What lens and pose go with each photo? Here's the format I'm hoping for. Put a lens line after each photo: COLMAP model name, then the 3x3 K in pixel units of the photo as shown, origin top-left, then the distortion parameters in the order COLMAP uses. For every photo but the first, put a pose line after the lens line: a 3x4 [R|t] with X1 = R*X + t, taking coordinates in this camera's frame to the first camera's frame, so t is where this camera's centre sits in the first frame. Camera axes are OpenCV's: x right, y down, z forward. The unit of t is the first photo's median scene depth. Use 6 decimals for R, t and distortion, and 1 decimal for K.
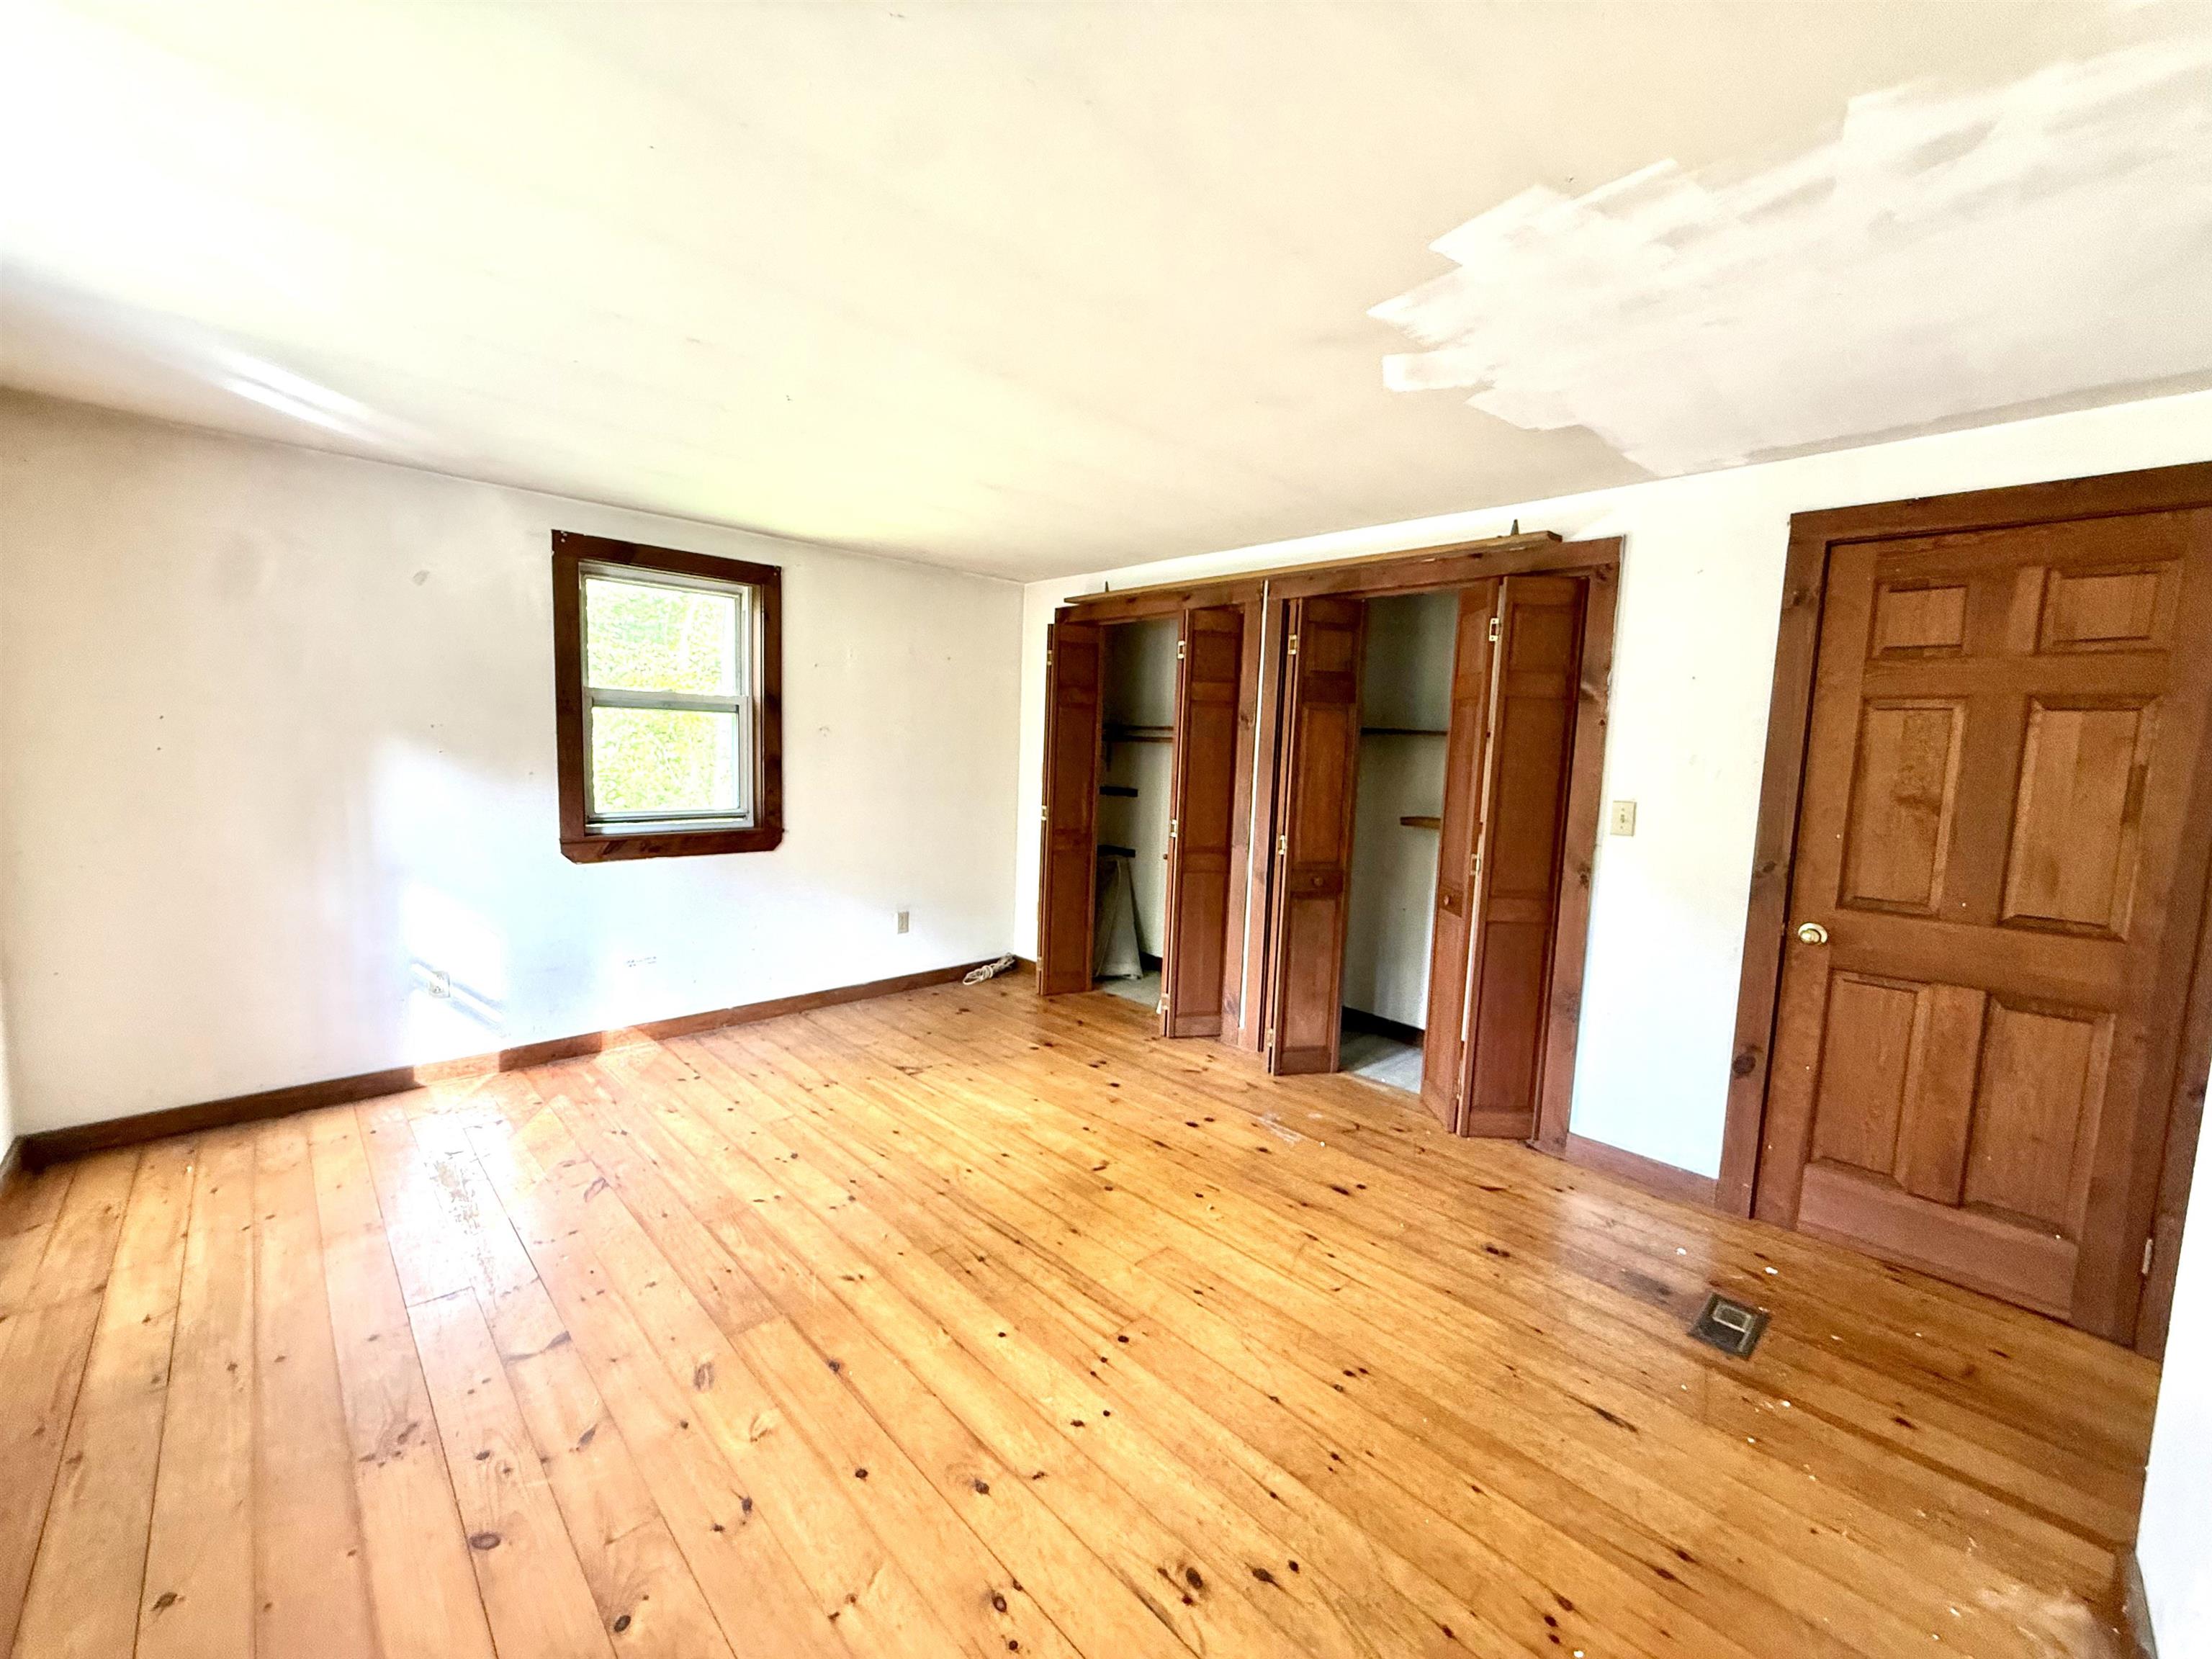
lens RADIAL K [[882.1, 0, 1098.5], [0, 882.1, 829.4], [0, 0, 1]] dist [-0.000267, -0.000082]
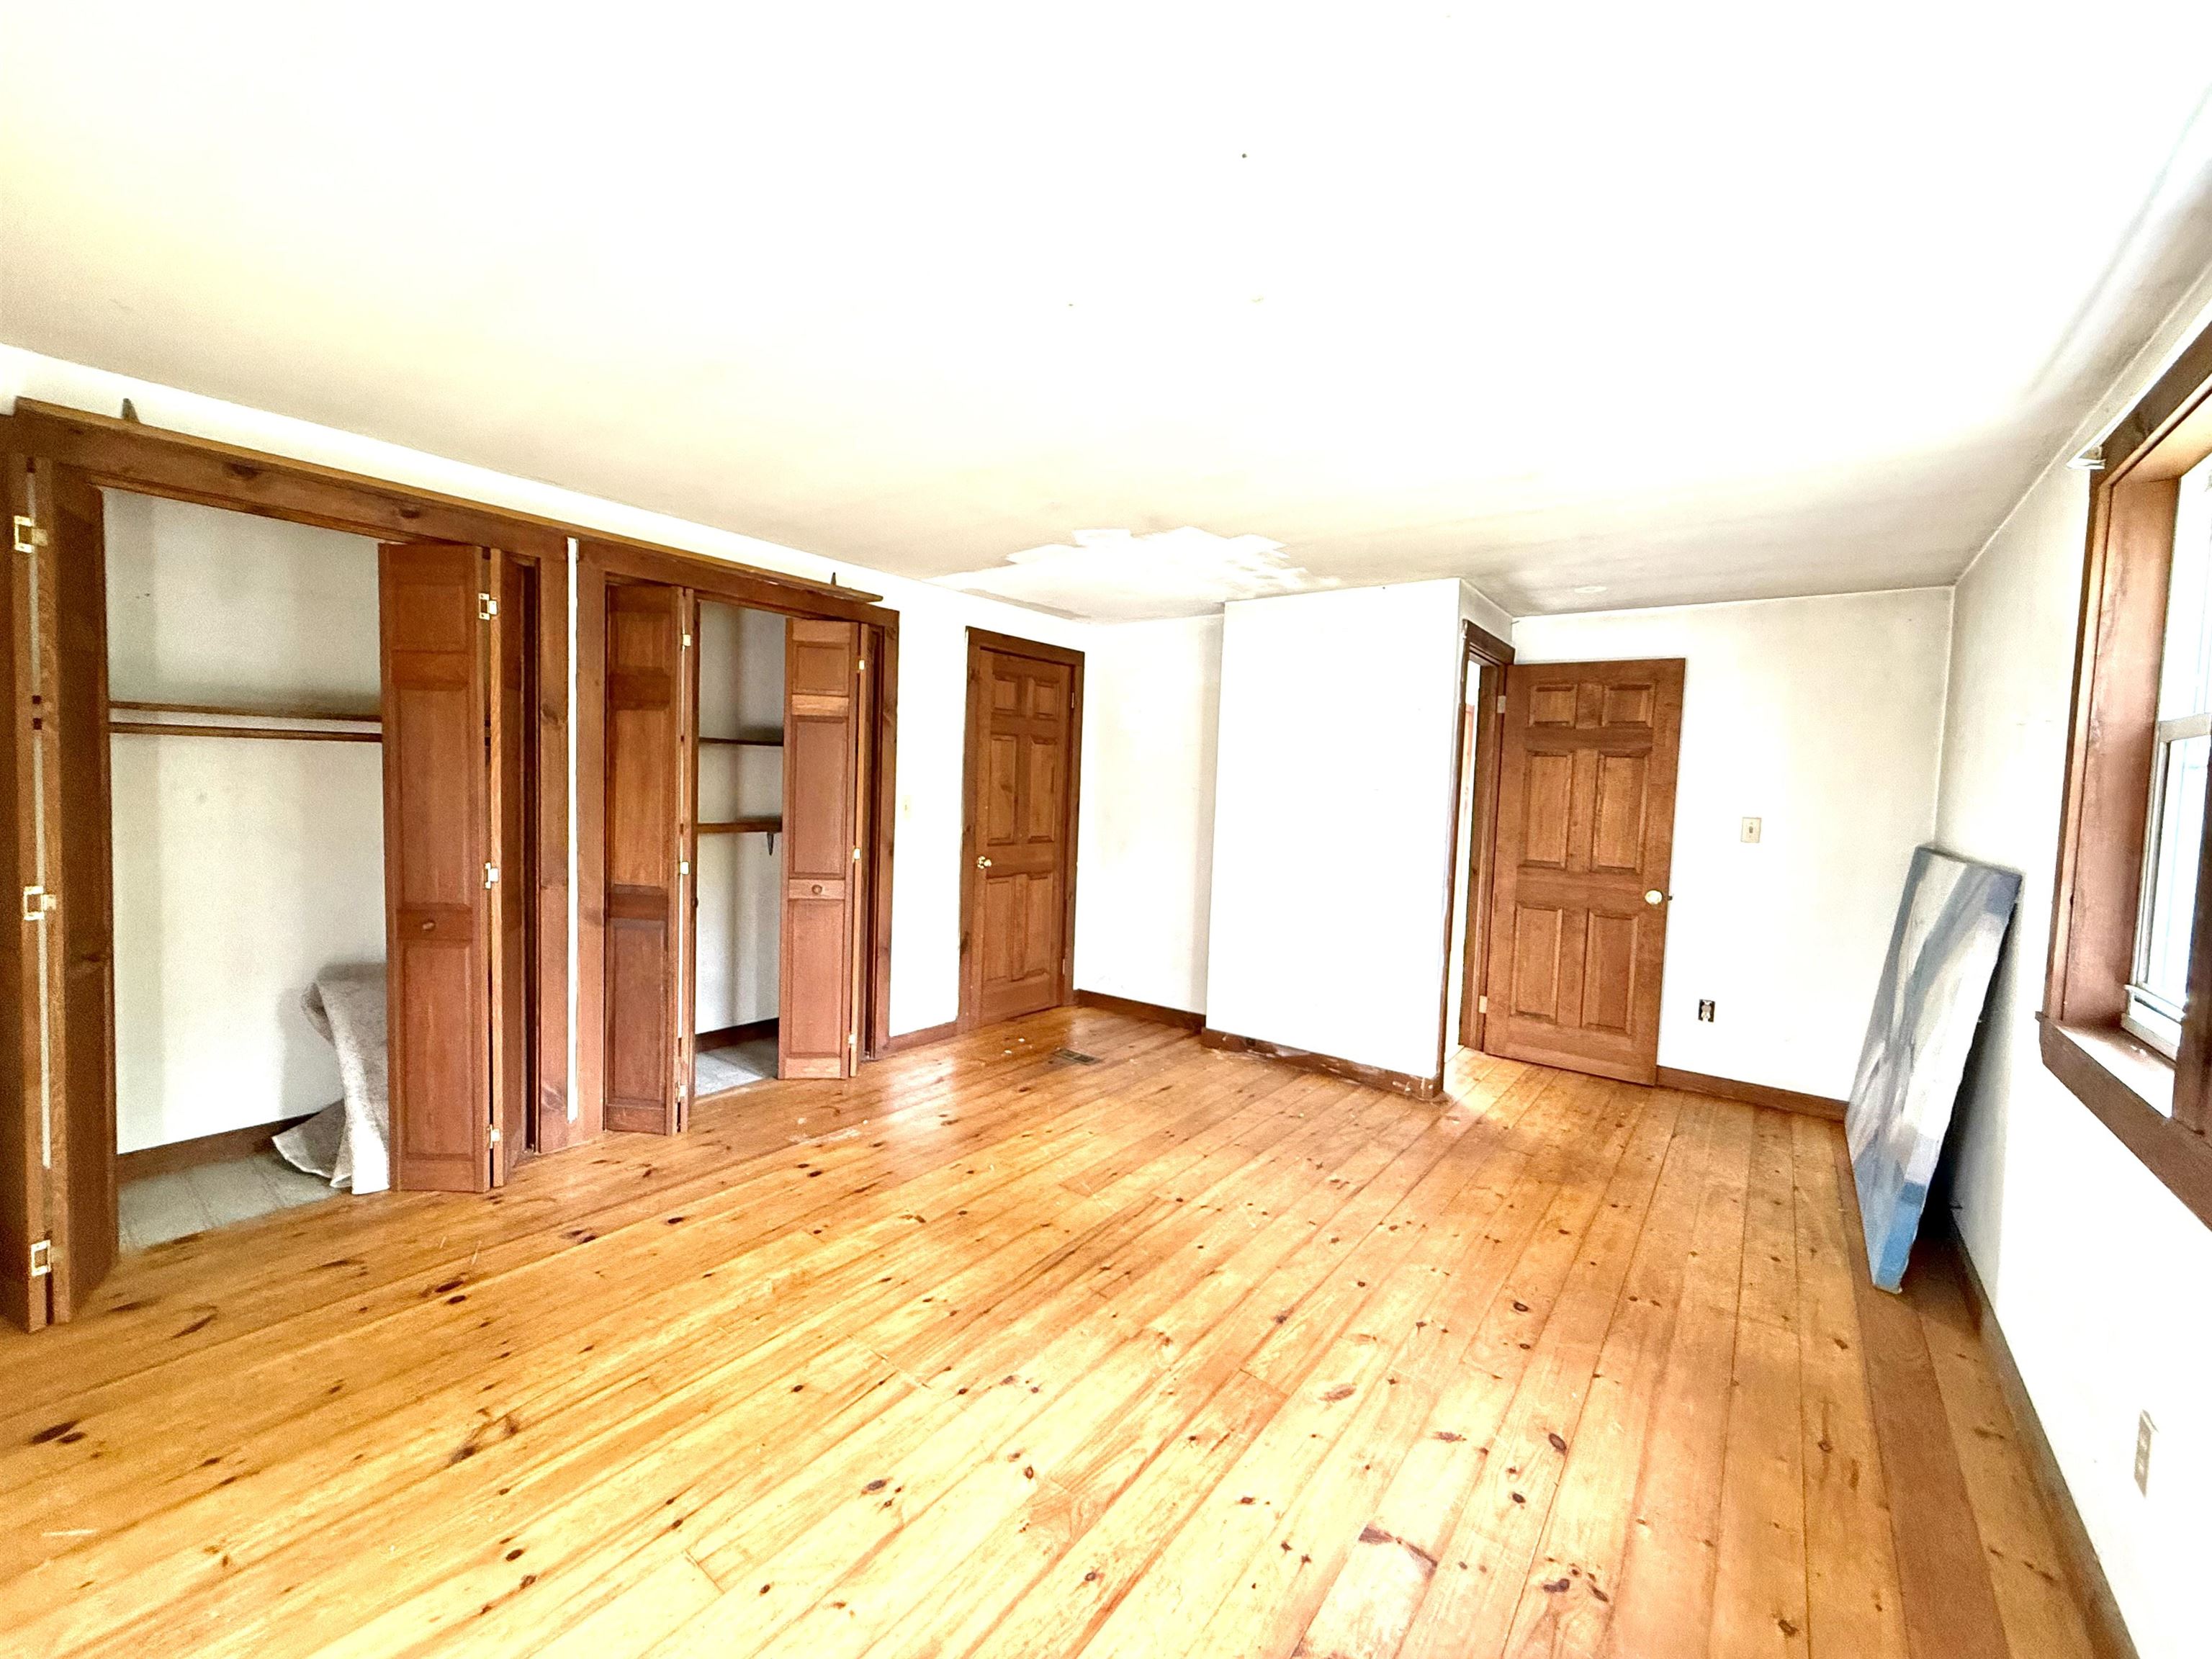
lens RADIAL K [[882.1, 0, 1098.5], [0, 882.1, 829.4], [0, 0, 1]] dist [-0.000267, -0.000082]
pose [[-0.150238, -0.097505, 0.983830, -0.934167], [0.055440, 0.992728, 0.106853, -0.119717], [-0.987094, 0.070597, -0.143740, 0.943937]]
